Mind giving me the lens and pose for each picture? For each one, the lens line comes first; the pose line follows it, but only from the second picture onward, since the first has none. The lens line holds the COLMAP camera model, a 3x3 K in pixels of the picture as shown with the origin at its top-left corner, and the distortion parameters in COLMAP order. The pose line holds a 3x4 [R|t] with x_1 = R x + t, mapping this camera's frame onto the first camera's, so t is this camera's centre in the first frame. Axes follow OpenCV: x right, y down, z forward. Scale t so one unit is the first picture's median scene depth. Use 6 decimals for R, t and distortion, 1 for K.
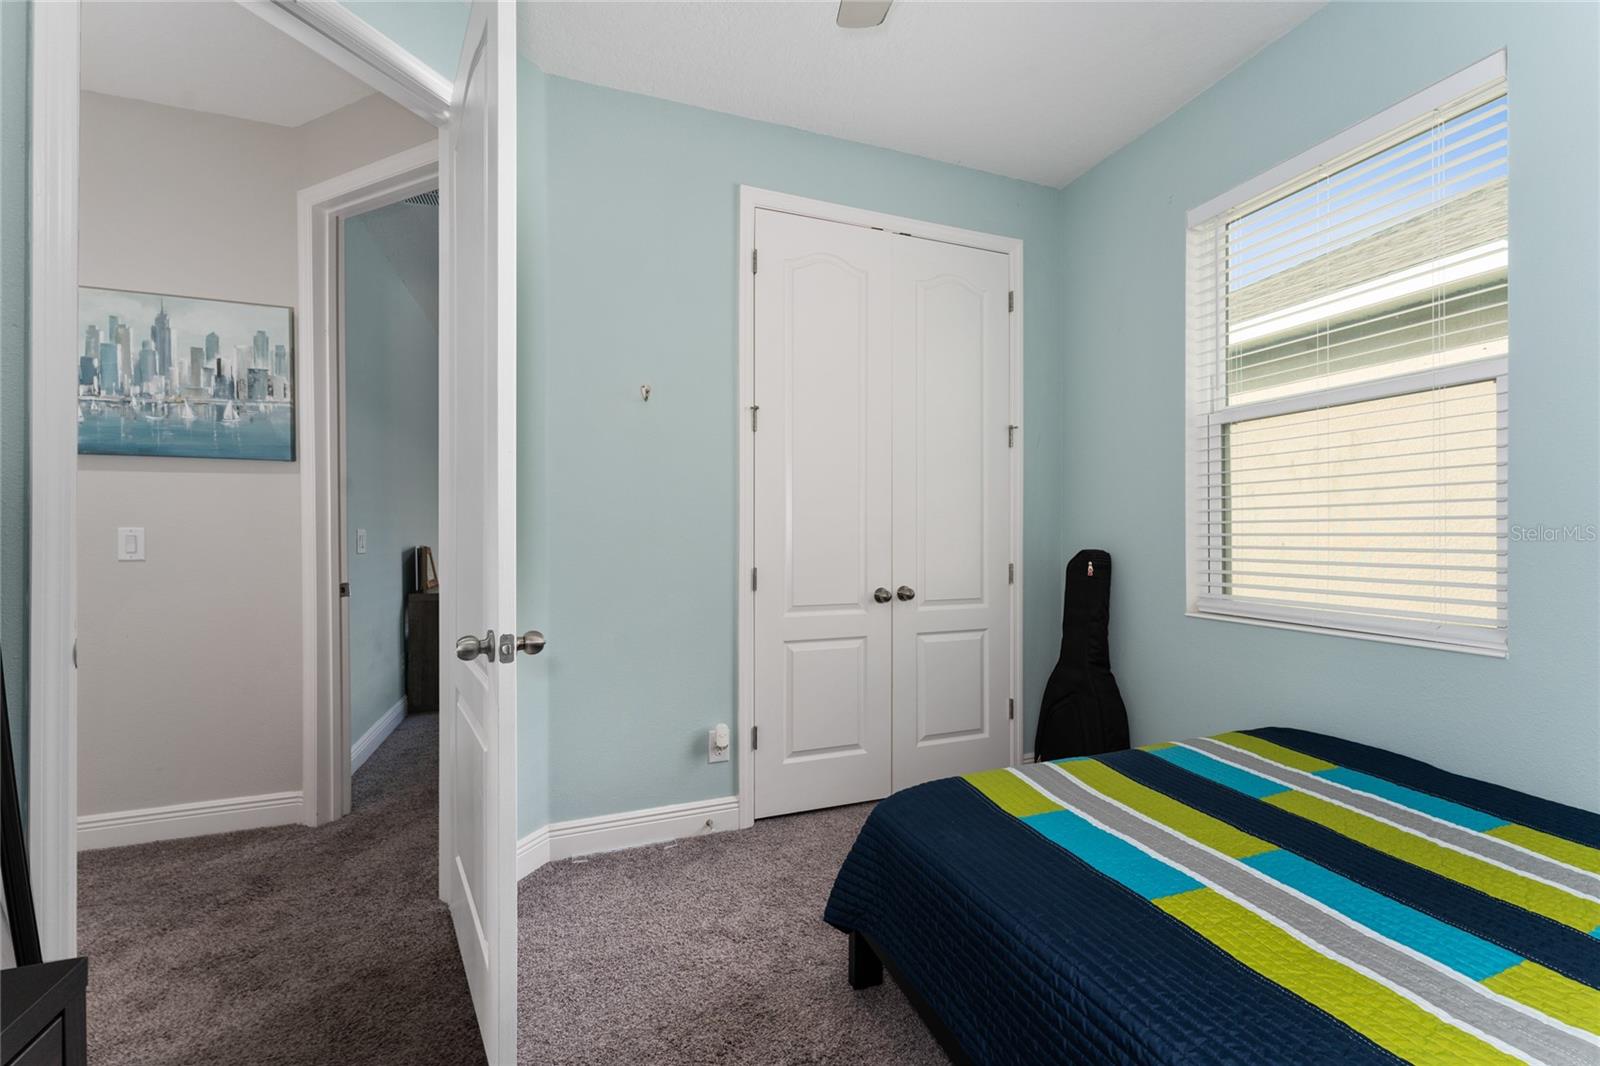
lens RADIAL K [[632.1, 0, 795.2], [0, 632.1, 533.6], [0, 0, 1]] dist [-0.001744, -0.000100]
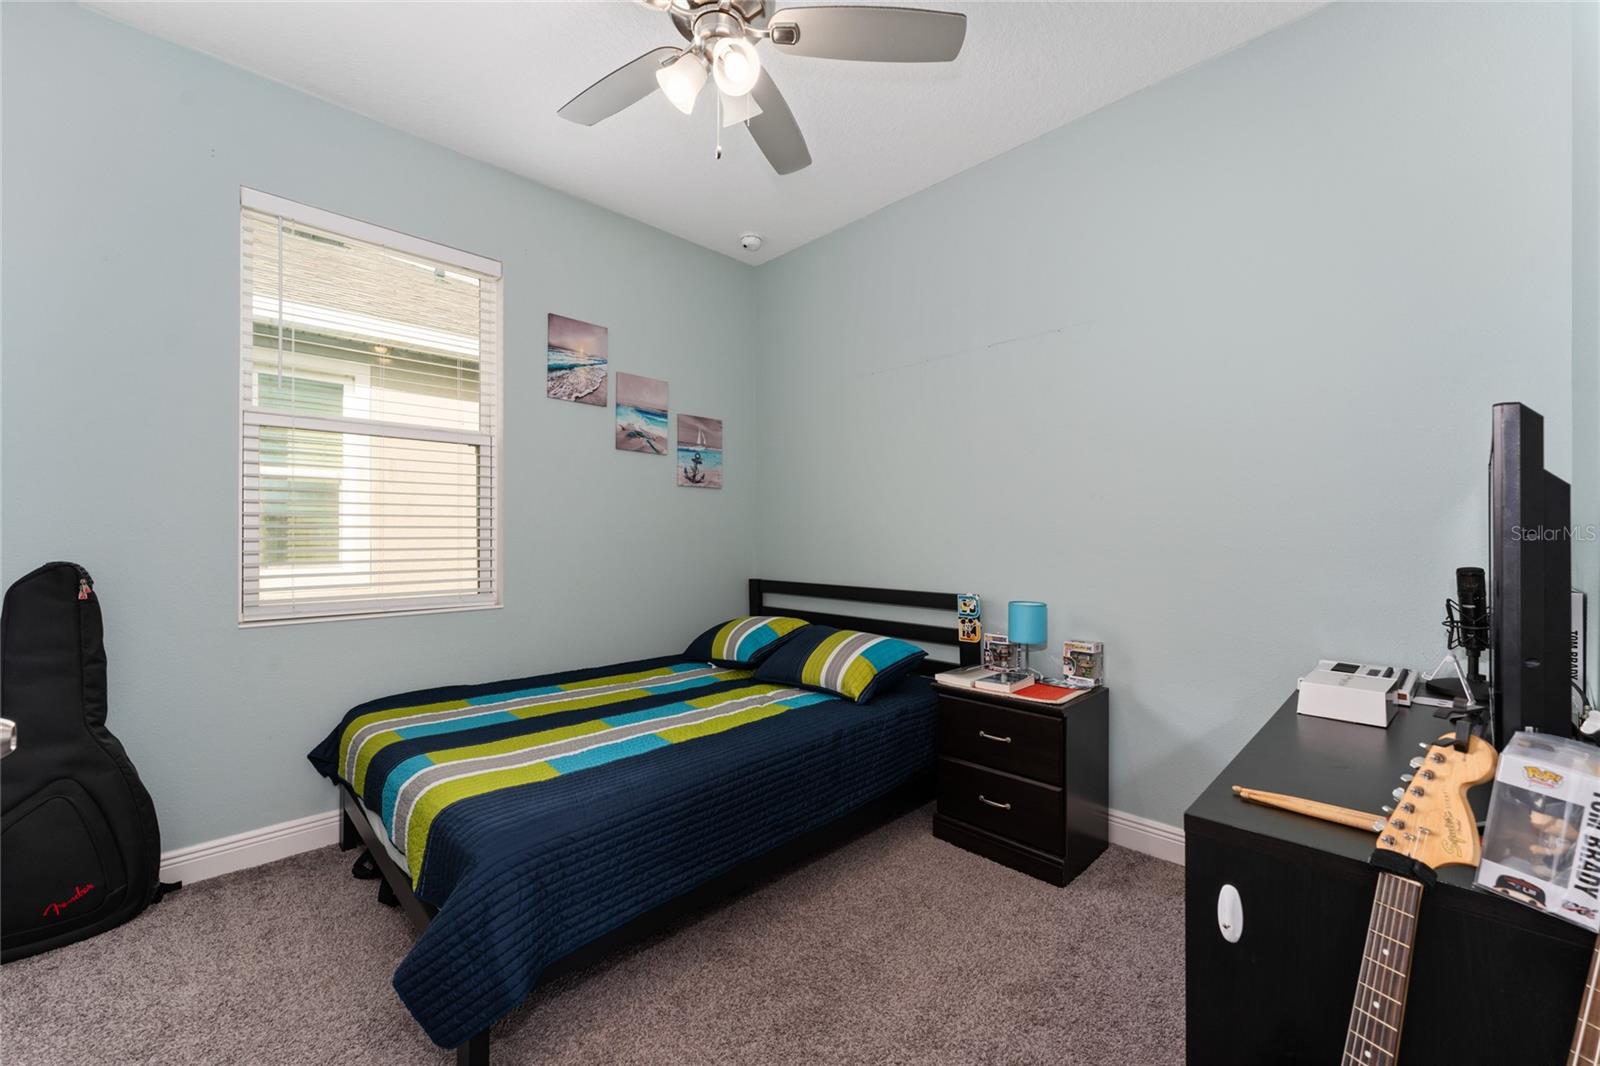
lens RADIAL K [[632.1, 0, 795.2], [0, 632.1, 533.6], [0, 0, 1]] dist [-0.001744, -0.000100]
pose [[-0.412169, 0.000310, 0.911108, -0.950005], [0.001416, 0.999999, 0.000300, -0.010712], [-0.911107, 0.001414, -0.412169, 1.118374]]
